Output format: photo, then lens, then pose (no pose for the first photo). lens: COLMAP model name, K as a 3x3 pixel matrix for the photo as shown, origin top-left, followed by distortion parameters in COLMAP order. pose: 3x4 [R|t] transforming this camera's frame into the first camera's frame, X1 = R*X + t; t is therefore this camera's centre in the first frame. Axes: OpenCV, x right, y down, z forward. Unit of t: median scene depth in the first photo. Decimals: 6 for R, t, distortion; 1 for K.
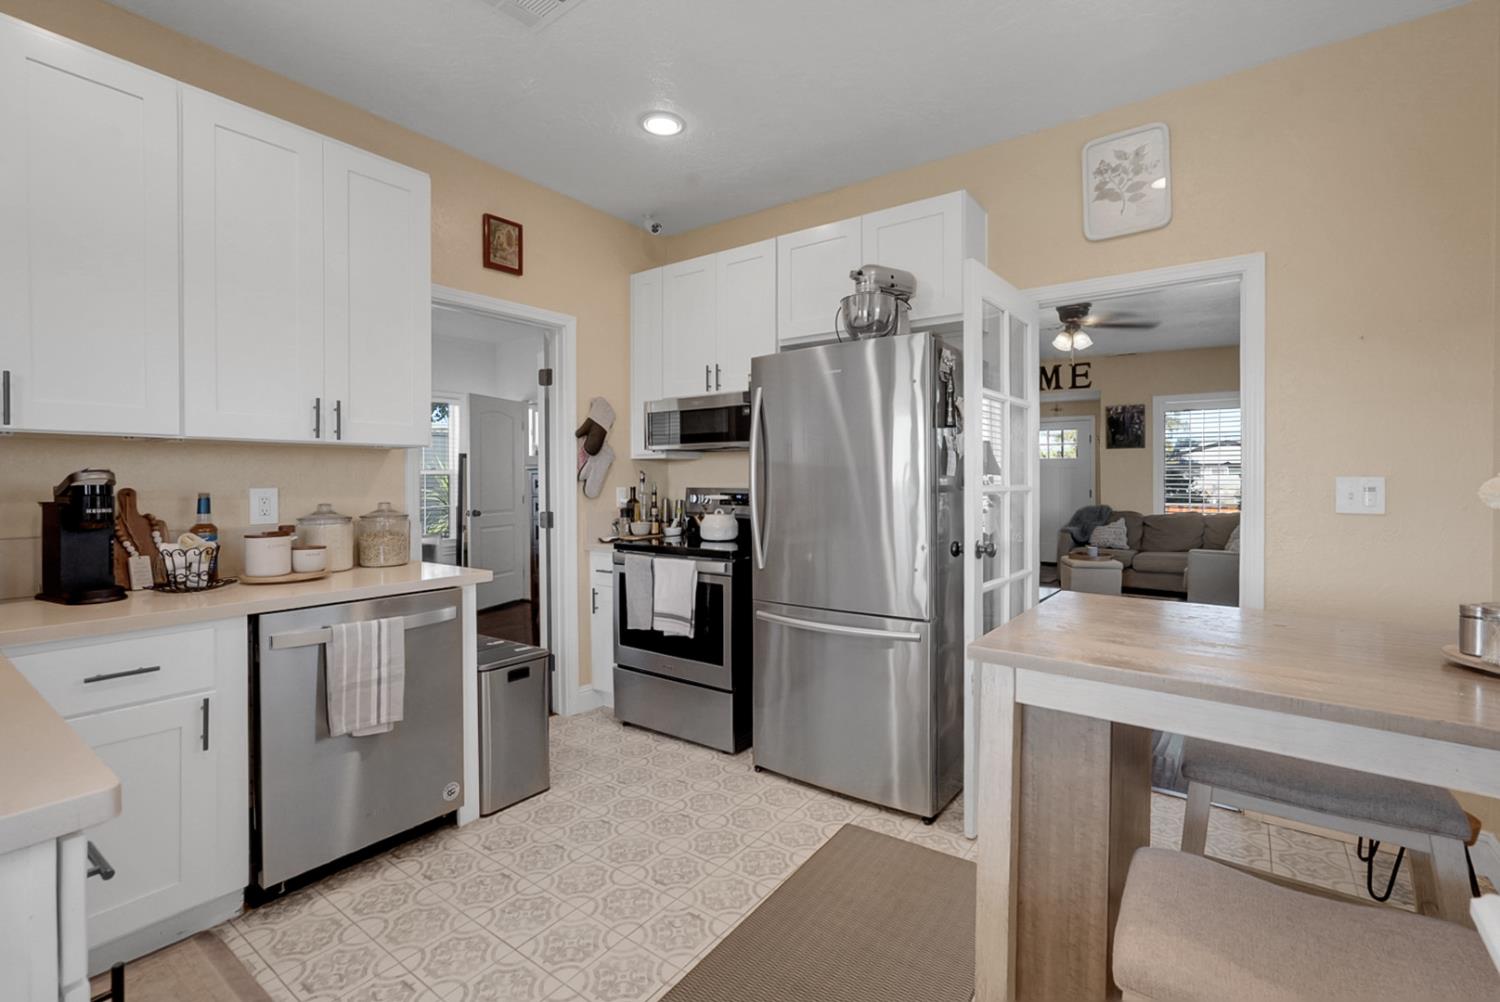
lens RADIAL K [[678.9, 0, 746.5], [0, 678.9, 478.7], [0, 0, 1]] dist [-0.012606, 0.006109]
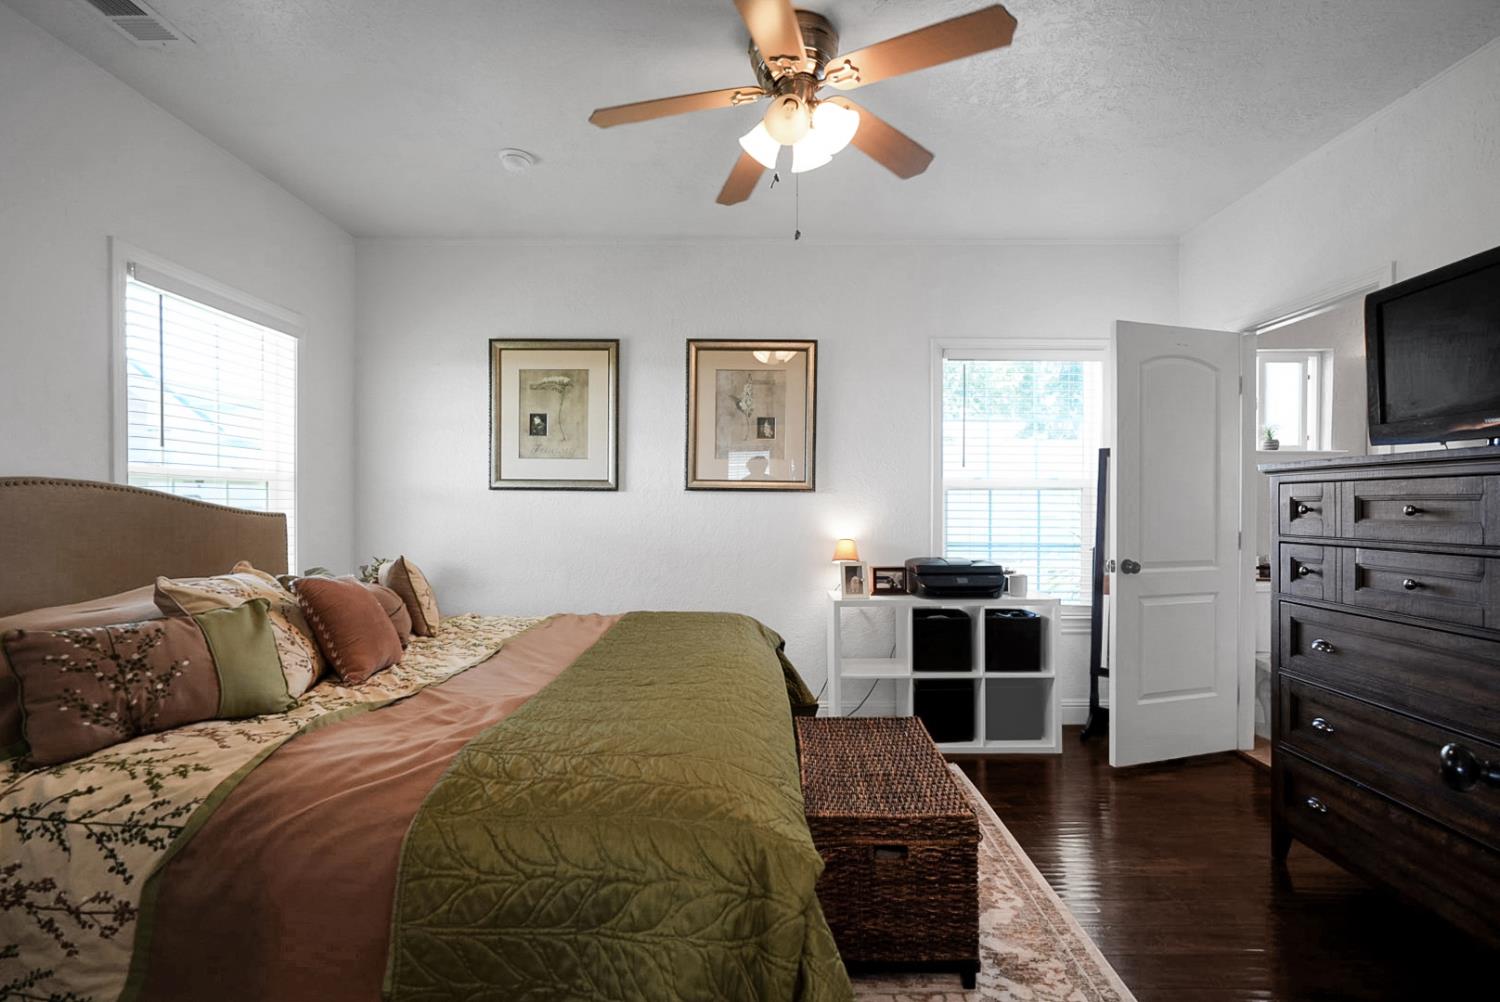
lens RADIAL K [[661.9, 0, 754.4], [0, 661.9, 505.0], [0, 0, 1]] dist [-0.004914, 0.000293]
pose [[0.589604, 0.012604, -0.807594, -0.401251], [-0.006334, 0.999920, 0.010982, 0.006940], [0.807668, -0.001360, 0.589636, 1.159351]]
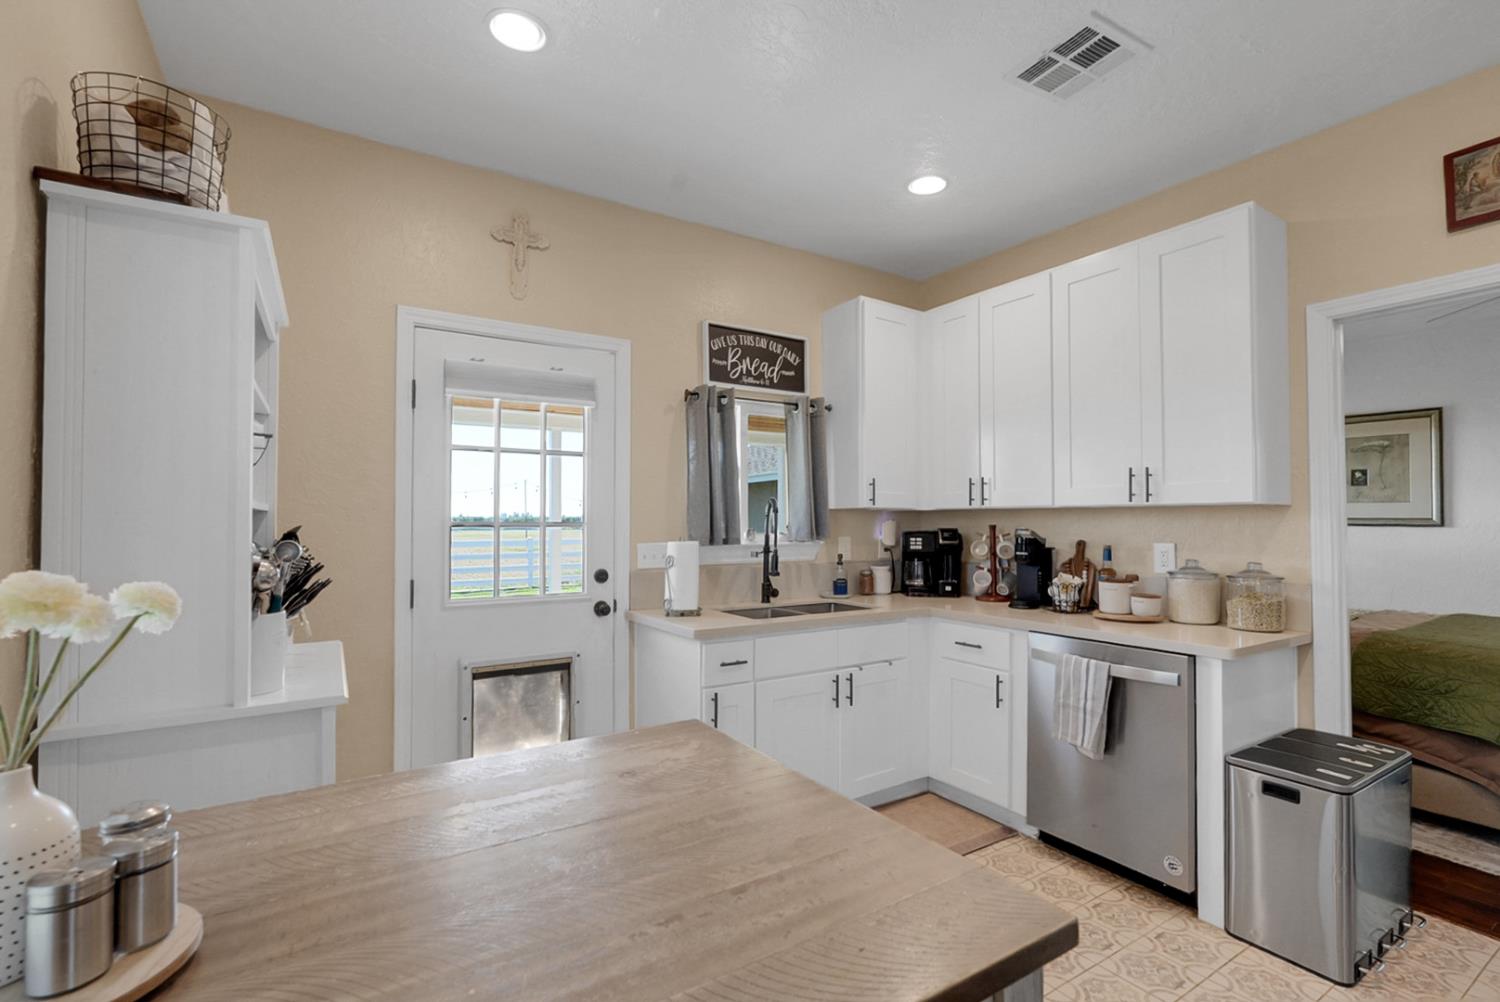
lens RADIAL K [[678.9, 0, 744.4], [0, 678.9, 505.9], [0, 0, 1]] dist [-0.012606, 0.006109]
pose [[-0.361419, -0.018568, -0.932219, 0.600785], [0.000321, 0.999799, -0.020038, -0.025436], [0.932403, -0.007541, -0.361340, 0.685418]]
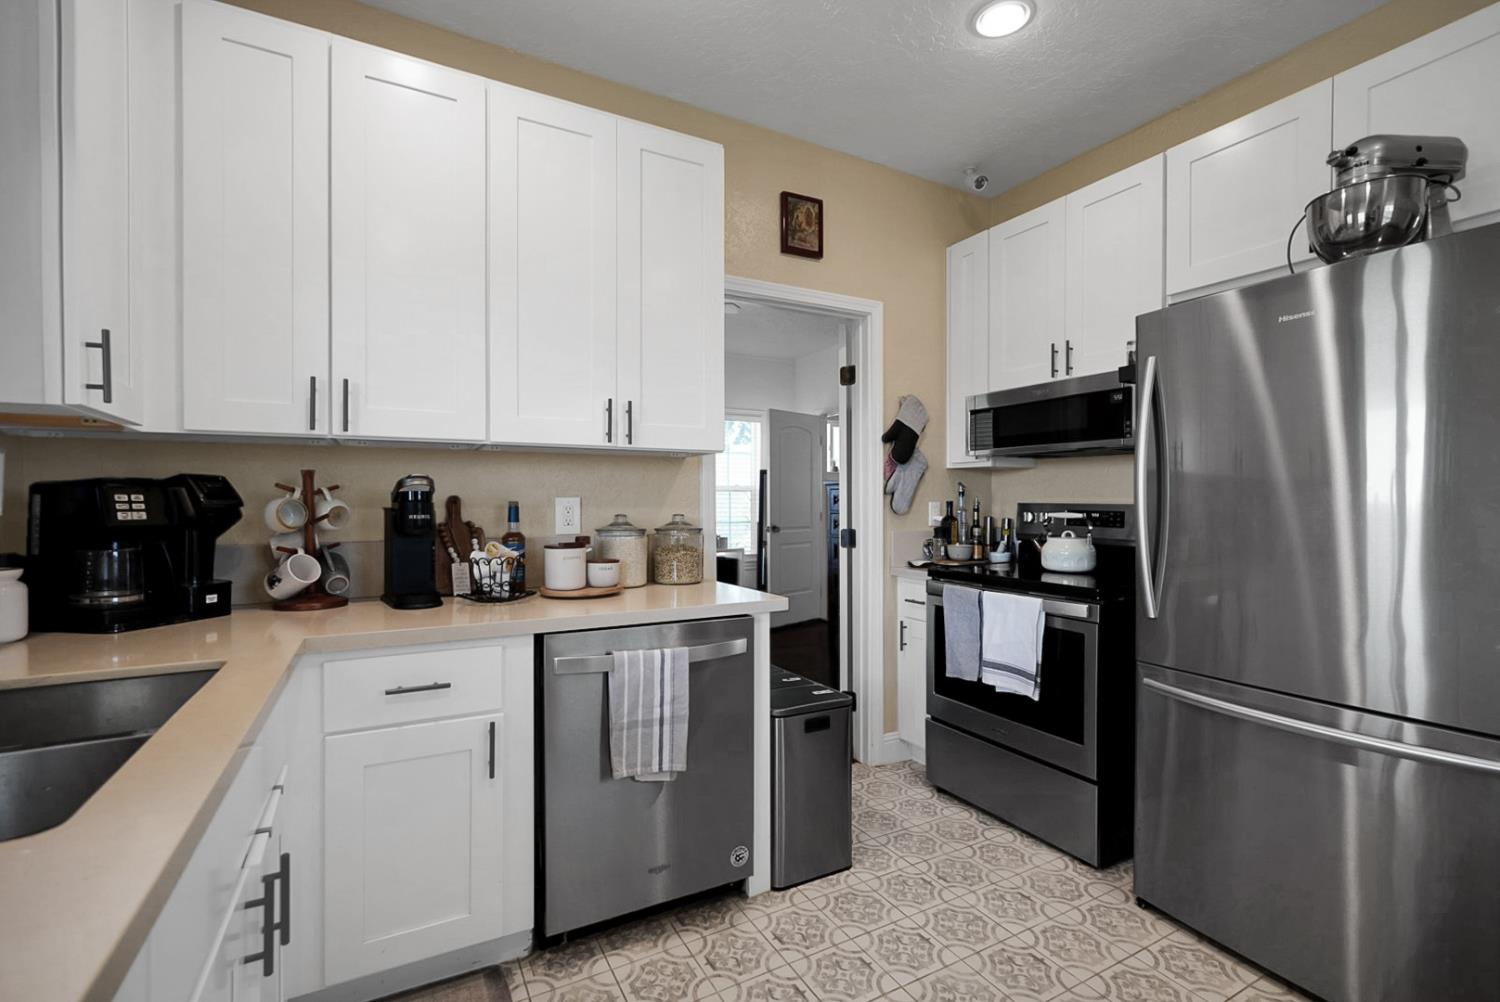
lens RADIAL K [[661.9, 0, 738.3], [0, 661.9, 503.0], [0, 0, 1]] dist [-0.004914, 0.000293]
pose [[0.904637, 0.007752, -0.426113, -0.078259], [-0.004917, 0.999958, 0.007754, 0.012329], [0.426155, -0.004919, 0.904637, 0.222162]]
